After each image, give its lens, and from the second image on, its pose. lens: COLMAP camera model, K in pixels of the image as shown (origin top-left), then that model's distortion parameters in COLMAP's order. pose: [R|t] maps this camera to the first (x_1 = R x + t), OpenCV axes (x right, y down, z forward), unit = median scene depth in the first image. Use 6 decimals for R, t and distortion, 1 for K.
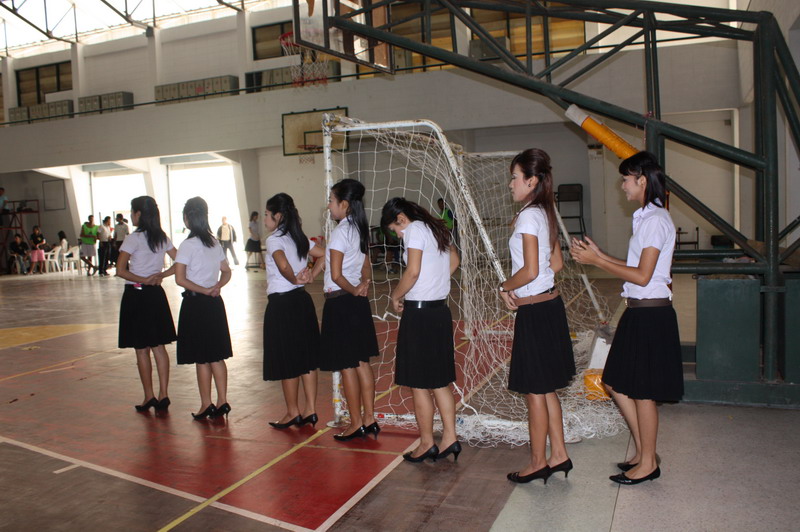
lens RADIAL K [[915.2, 0, 400.0], [0, 915.2, 266.0], [0, 0, 1]] dist [-0.111813, 0.006239]
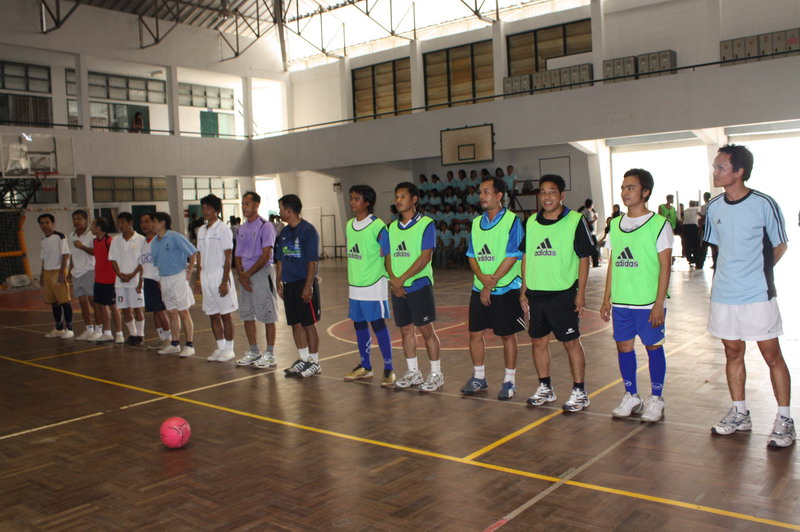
lens RADIAL K [[730.0, 0, 400.0], [0, 730.0, 266.0], [0, 0, 1]] dist [-0.157196, 0.151606]
pose [[0.974030, 0.021100, -0.225433, -0.386588], [-0.016401, 0.999608, 0.022700, -0.002561], [0.225824, -0.018414, 0.973994, 0.283885]]
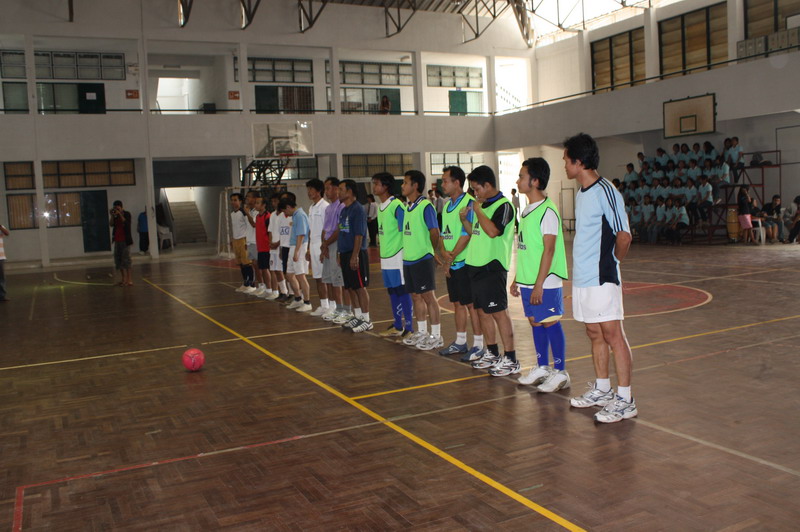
lens RADIAL K [[730.0, 0, 400.0], [0, 730.0, 266.0], [0, 0, 1]] dist [-0.157196, 0.151606]
pose [[0.793794, 0.064578, -0.604748, -0.287161], [-0.025686, 0.997019, 0.072752, -0.007485], [0.607644, -0.042216, 0.793087, 0.291857]]
